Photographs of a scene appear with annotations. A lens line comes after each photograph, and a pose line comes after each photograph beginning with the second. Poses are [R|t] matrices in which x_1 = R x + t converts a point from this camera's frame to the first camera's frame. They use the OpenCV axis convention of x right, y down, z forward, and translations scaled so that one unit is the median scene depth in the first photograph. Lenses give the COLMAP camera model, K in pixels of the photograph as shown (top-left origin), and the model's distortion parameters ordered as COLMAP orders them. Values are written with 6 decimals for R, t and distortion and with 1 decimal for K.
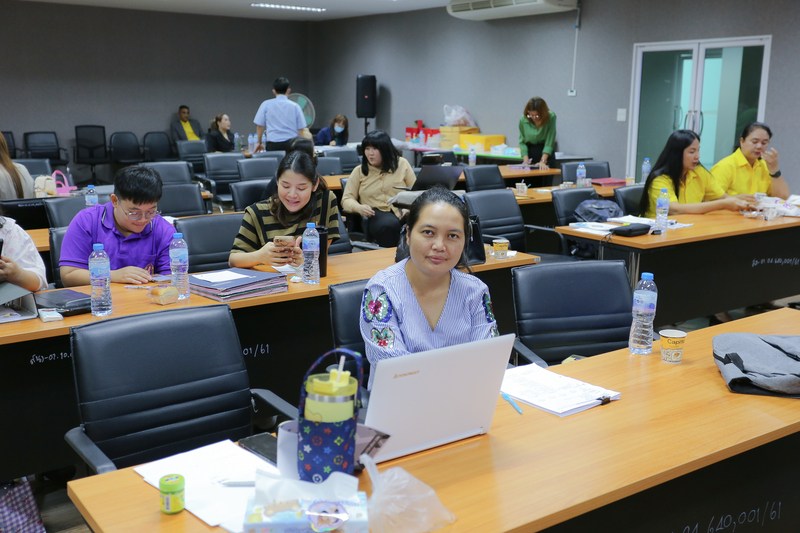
lens RADIAL K [[939.2, 0, 400.0], [0, 939.2, 266.5], [0, 0, 1]] dist [0.067529, 0.005541]
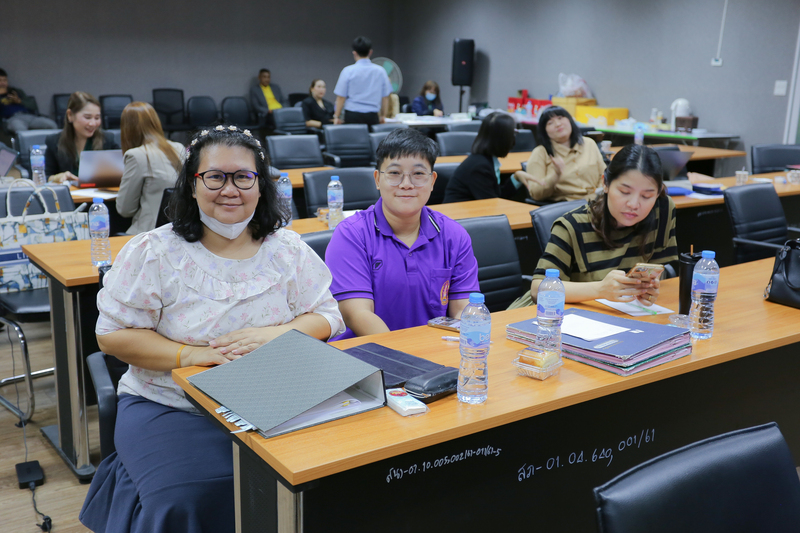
lens RADIAL K [[919.6, 0, 400.0], [0, 919.6, 266.5], [0, 0, 1]] dist [0.076454, 0.022924]
pose [[0.999771, 0.020708, -0.005432, -0.098241], [-0.020471, 0.998971, 0.040479, -0.018163], [0.006264, -0.040358, 0.999166, 0.097506]]
